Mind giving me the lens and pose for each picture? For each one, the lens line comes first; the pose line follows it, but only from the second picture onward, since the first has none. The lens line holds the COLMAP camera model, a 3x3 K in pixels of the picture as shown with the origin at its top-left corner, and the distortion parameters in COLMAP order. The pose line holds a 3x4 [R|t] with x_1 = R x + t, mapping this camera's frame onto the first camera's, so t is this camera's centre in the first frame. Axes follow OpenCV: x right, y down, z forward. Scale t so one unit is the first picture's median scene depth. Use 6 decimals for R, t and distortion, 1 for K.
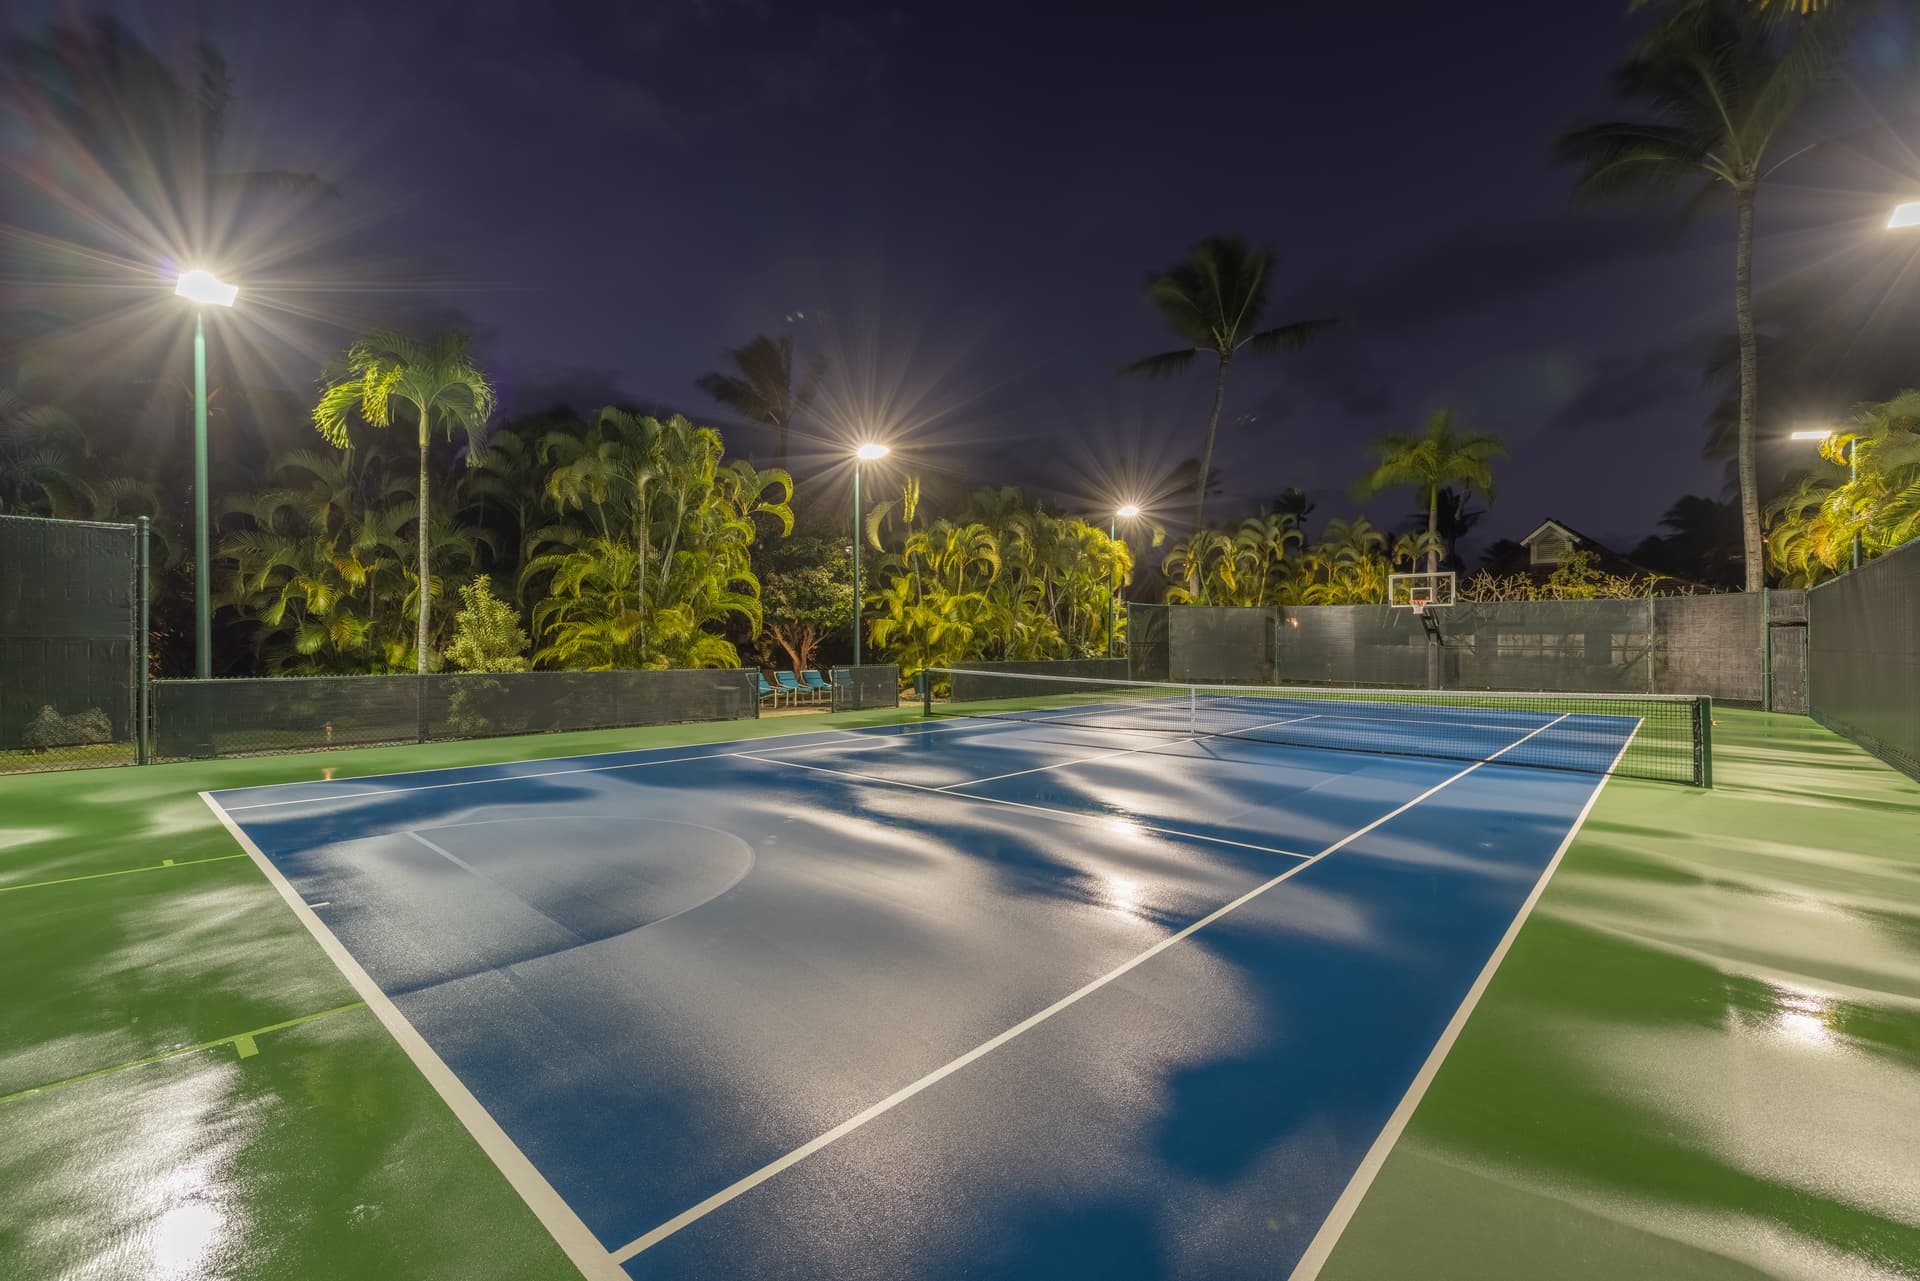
lens RADIAL K [[809.9, 0, 960.0], [0, 809.9, 640.5], [0, 0, 1]] dist [-0.000035, -0.000022]
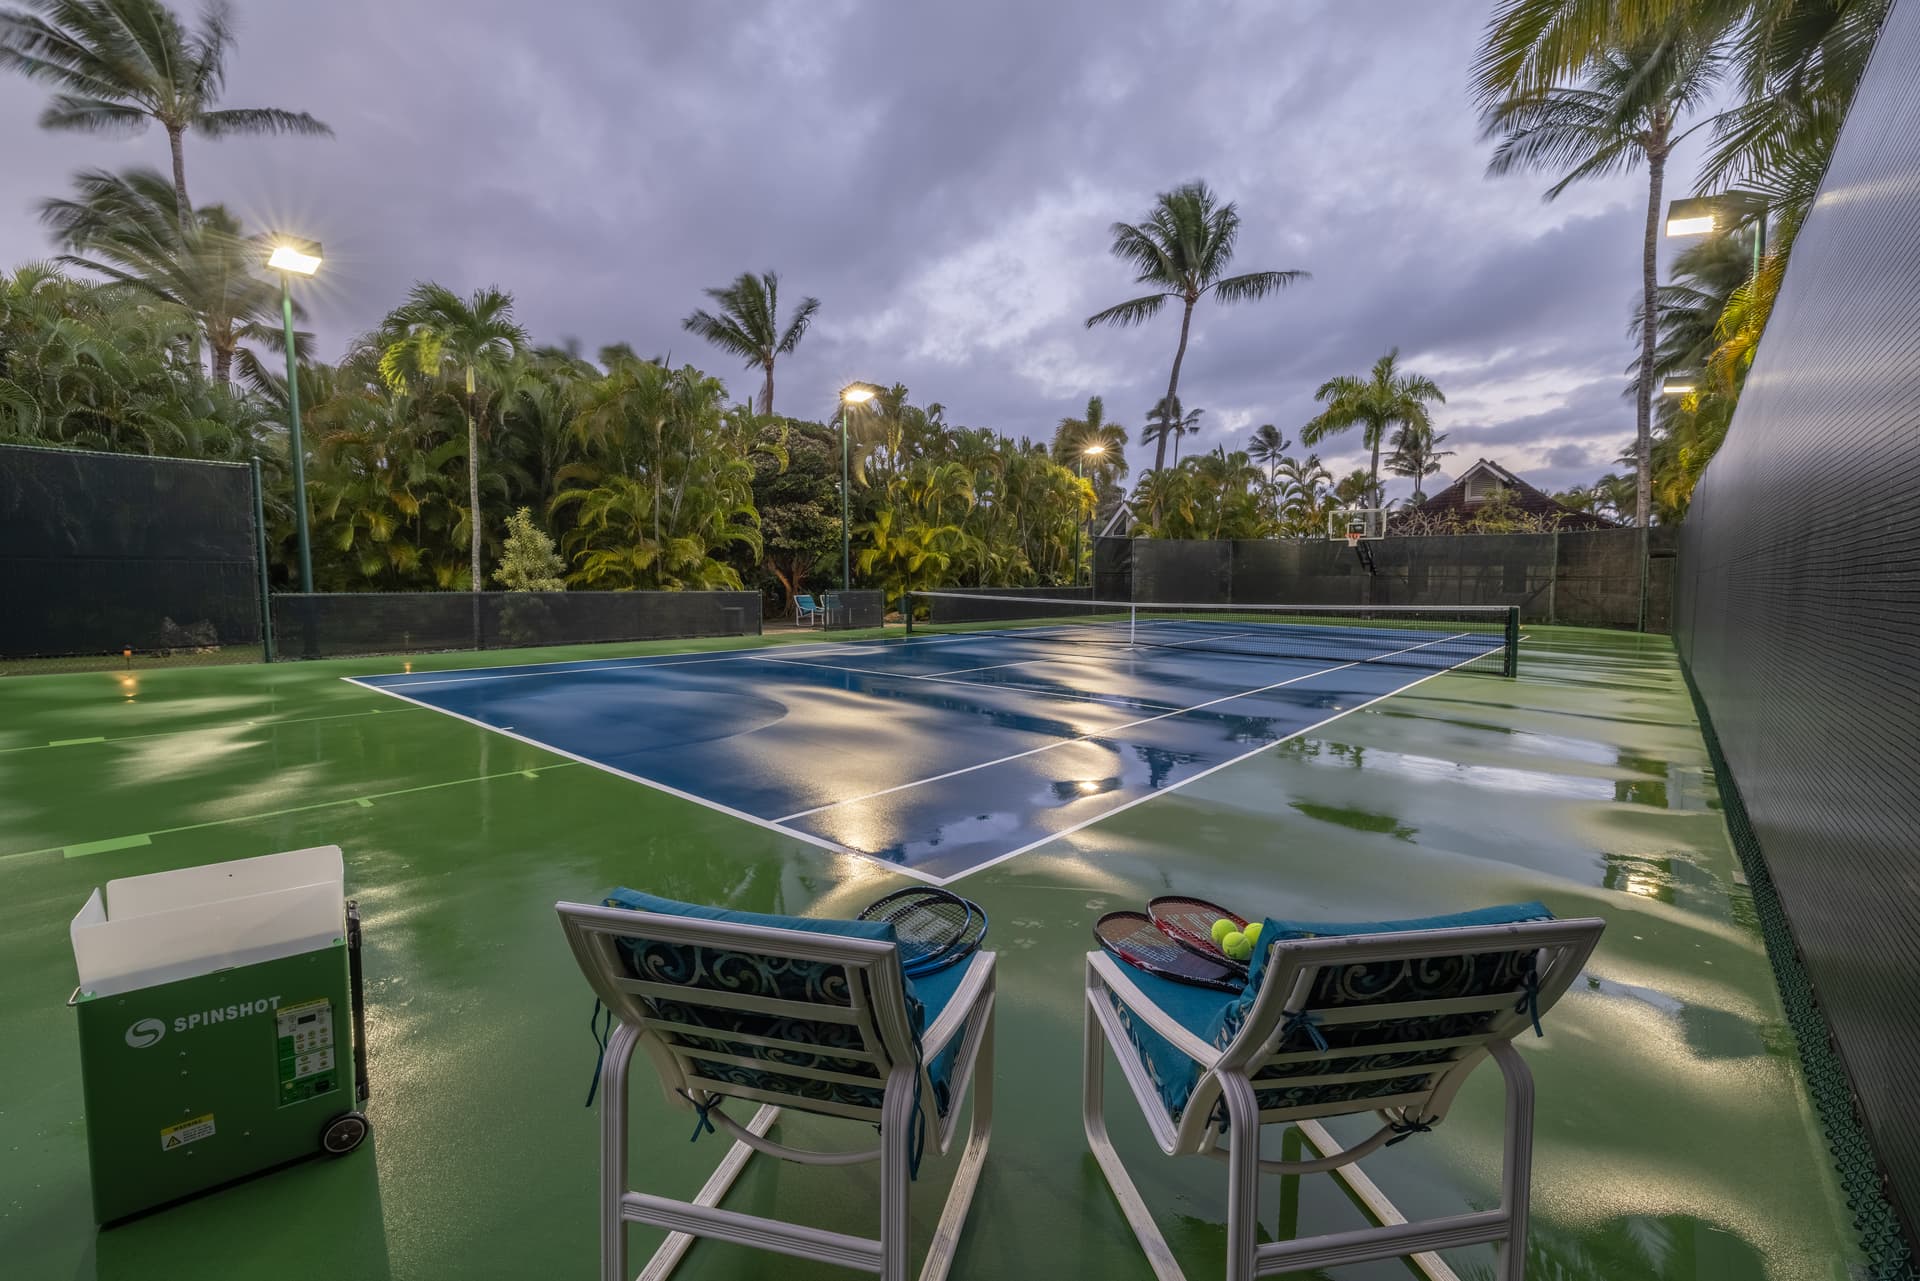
lens RADIAL K [[809.9, 0, 960.0], [0, 809.9, 640.5], [0, 0, 1]] dist [-0.000035, -0.000022]
pose [[0.999706, 0.000805, 0.024238, 0.003577], [-0.002752, 0.996757, 0.080418, 0.010613], [-0.024095, -0.080461, 0.996467, -0.140359]]
